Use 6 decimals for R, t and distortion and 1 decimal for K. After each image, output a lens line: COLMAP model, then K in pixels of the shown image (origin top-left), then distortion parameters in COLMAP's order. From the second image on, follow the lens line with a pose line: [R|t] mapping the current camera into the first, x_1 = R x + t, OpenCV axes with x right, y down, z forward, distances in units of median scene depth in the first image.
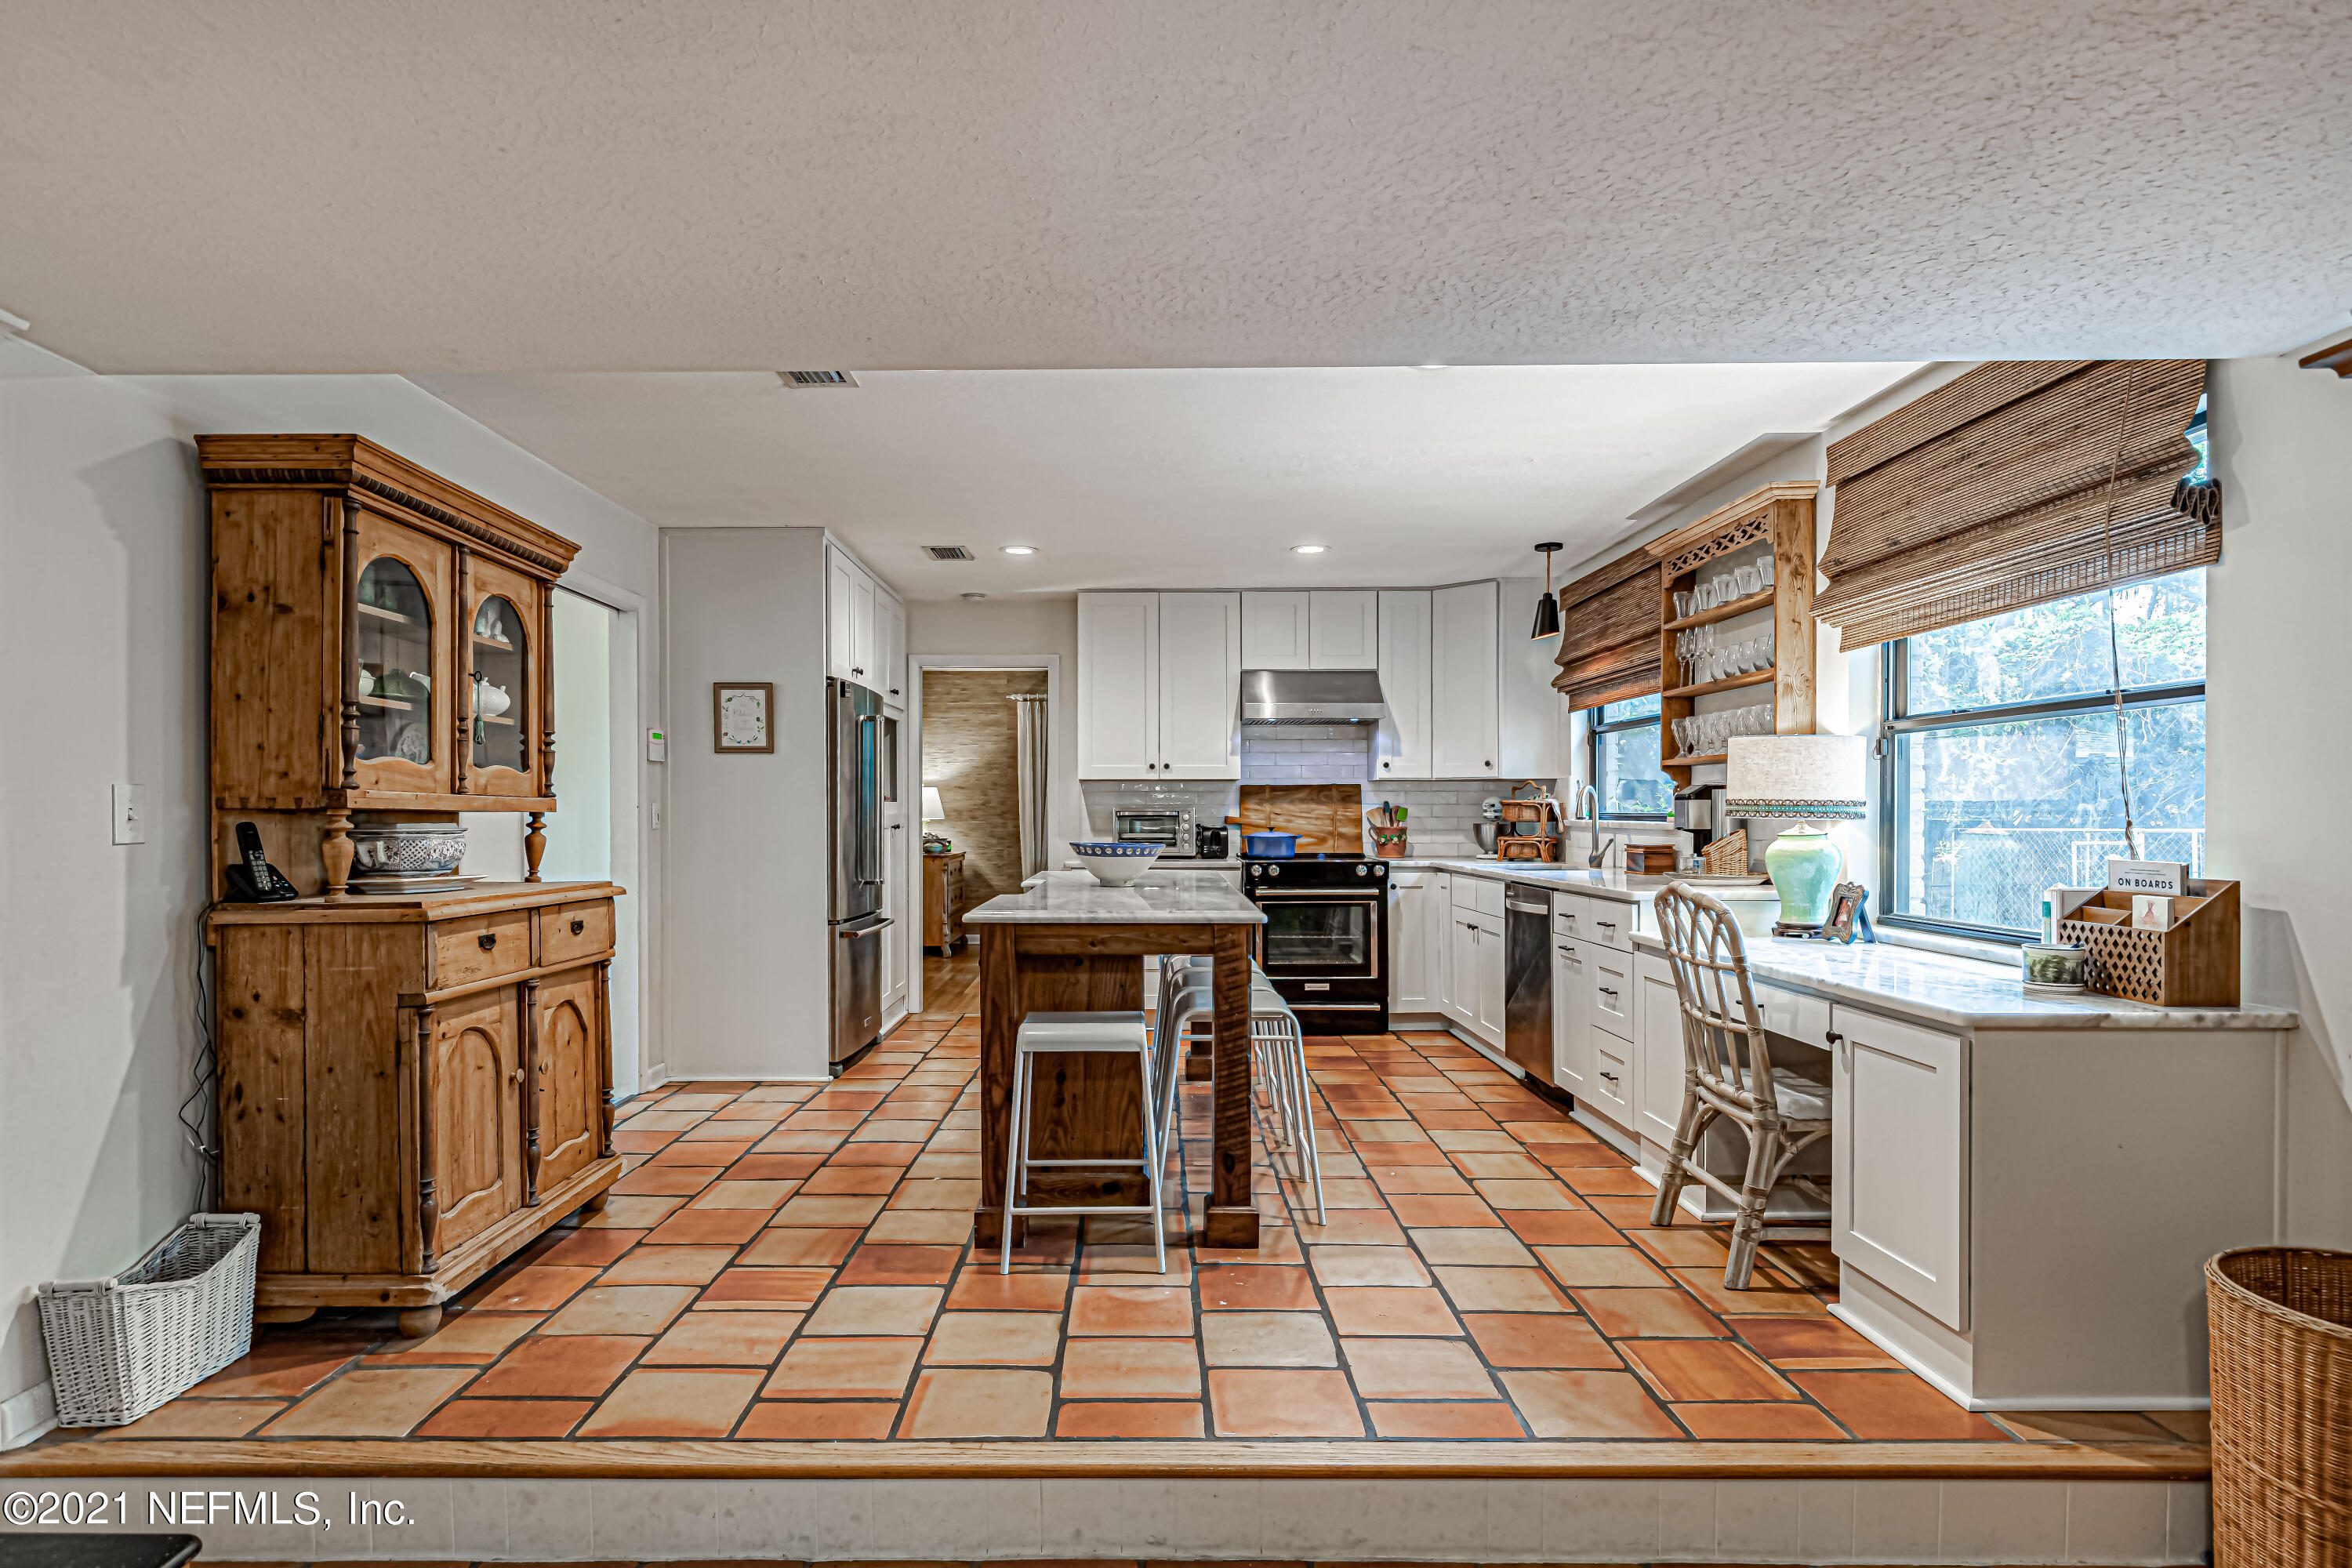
lens RADIAL K [[1242.3, 0, 1136.6], [0, 1242.3, 820.9], [0, 0, 1]] dist [-0.002281, -0.000227]
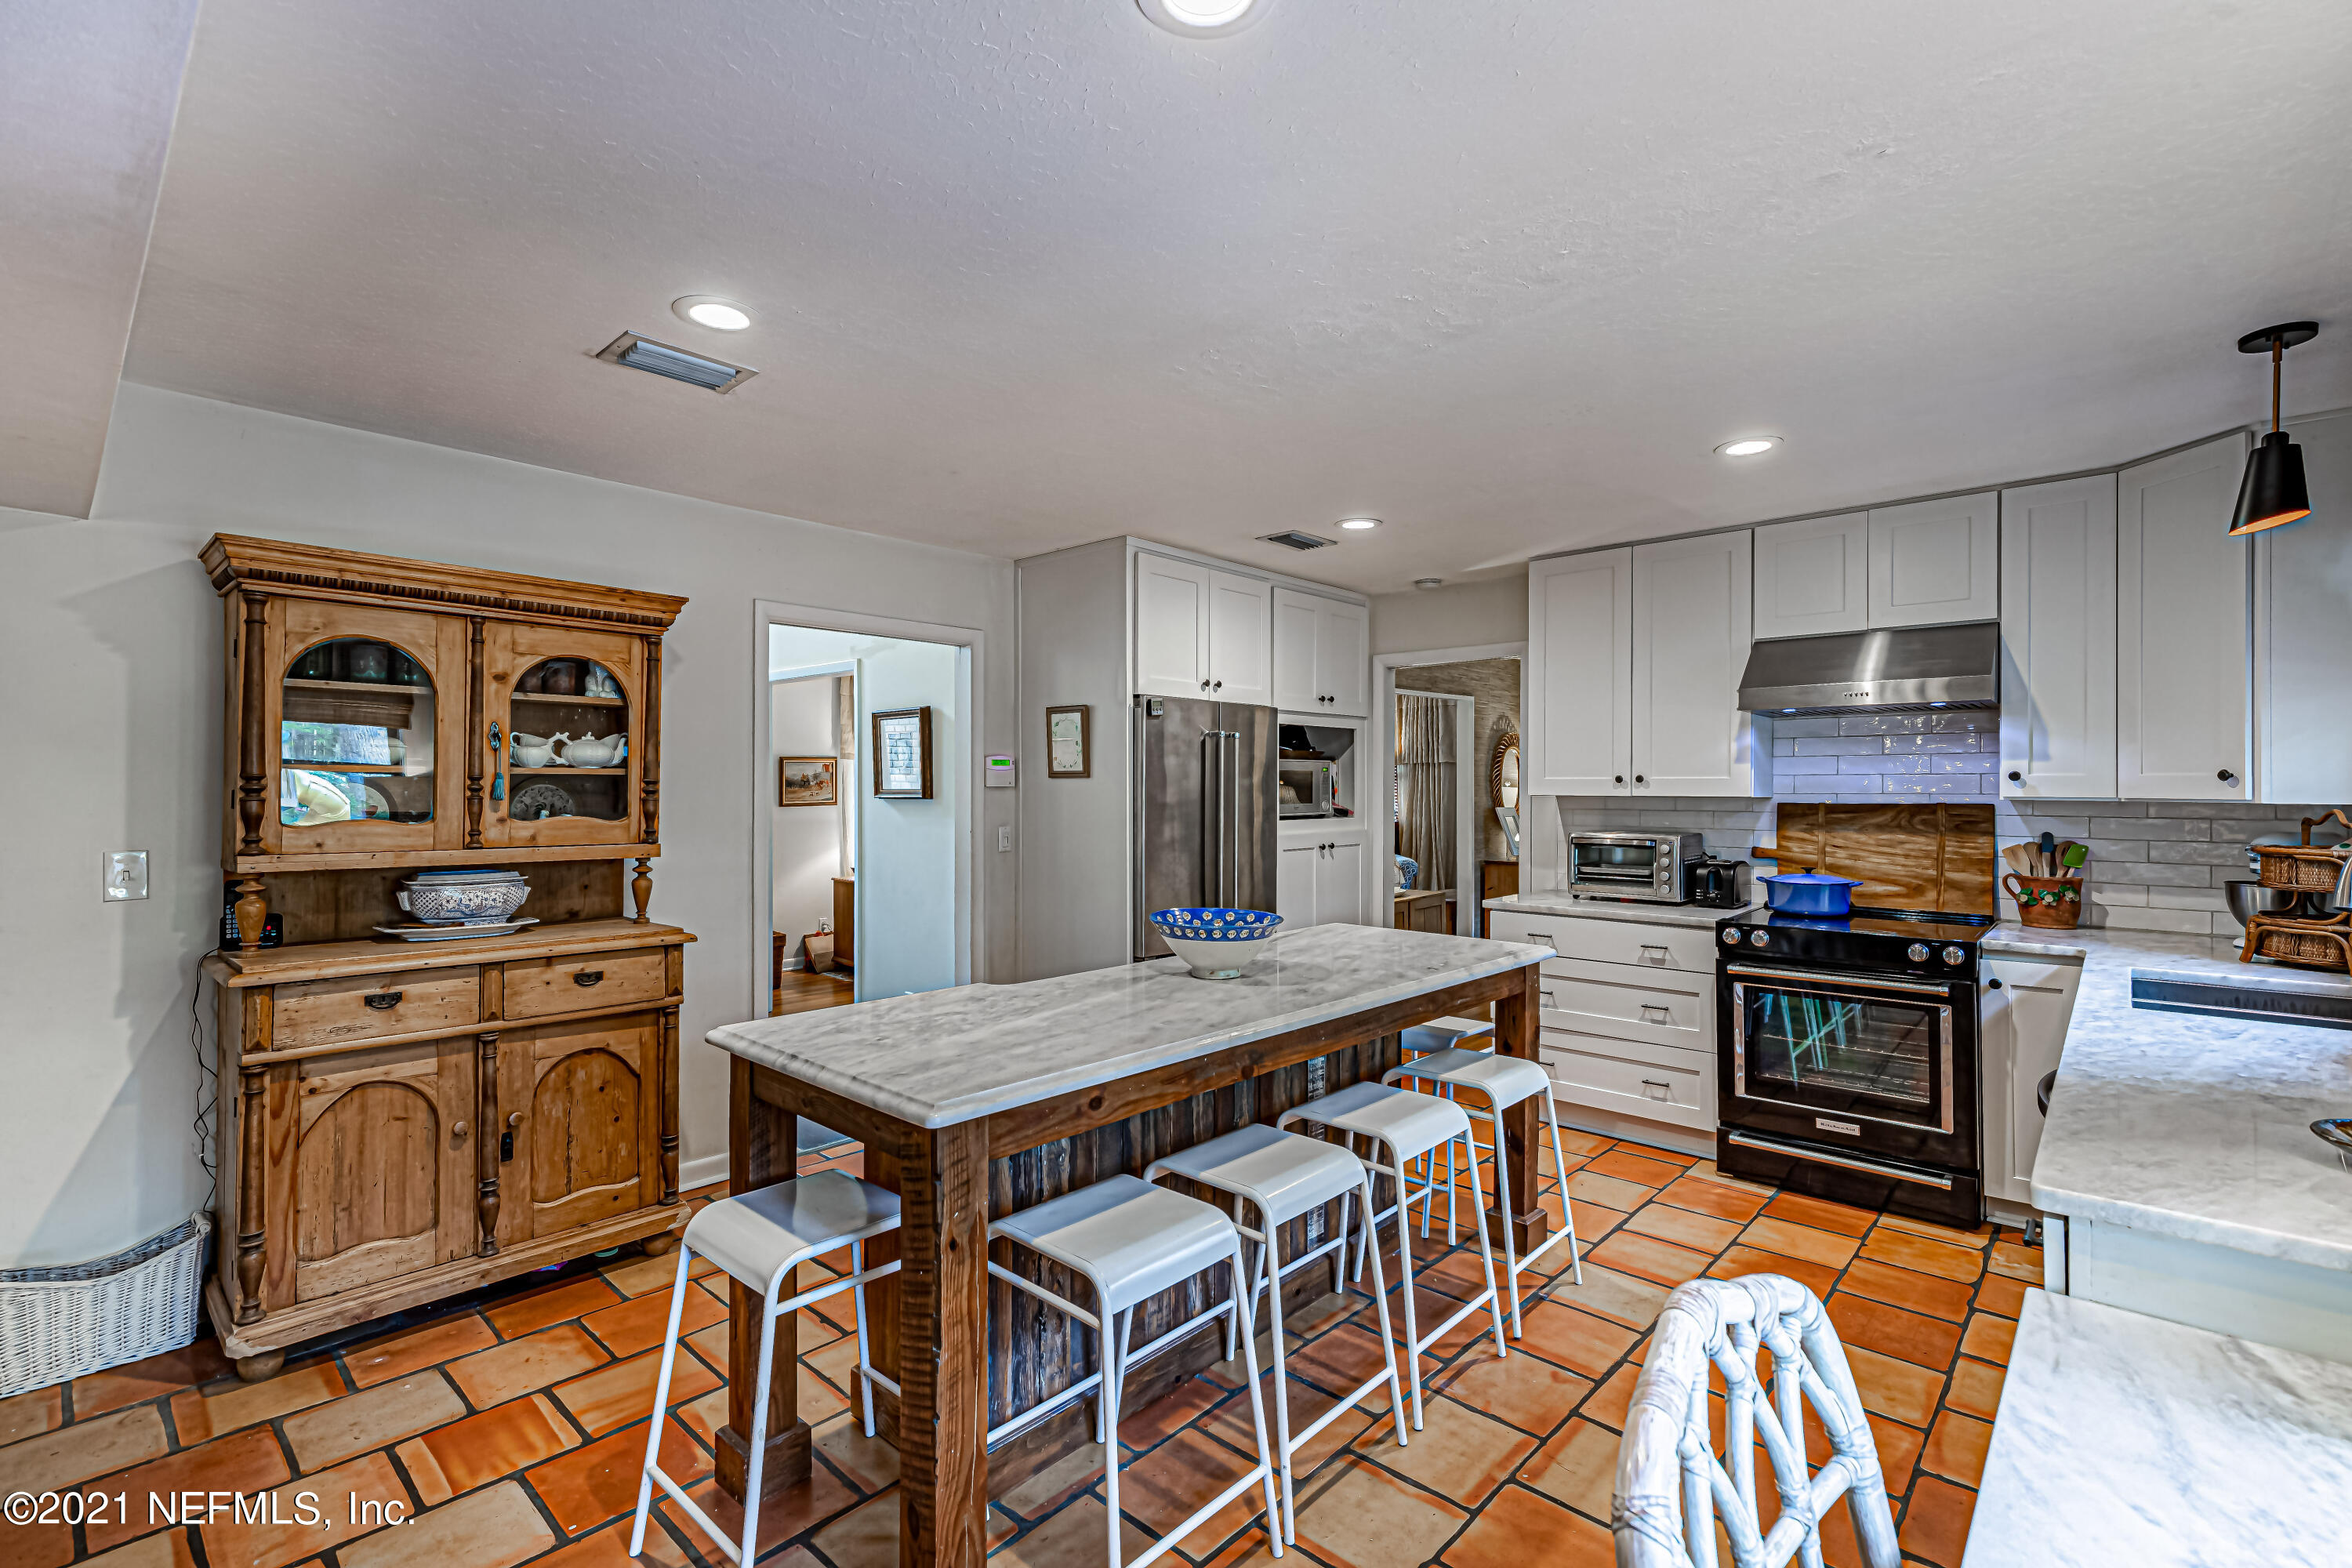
lens RADIAL K [[1063.4, 0, 1179.3], [0, 1063.4, 788.5], [0, 0, 1]] dist [0.003028, -0.000142]
pose [[0.741760, 0.002938, -0.670659, 0.391044], [-0.005658, 0.999982, -0.001877, -0.056368], [0.670642, 0.005187, 0.741763, 0.545598]]
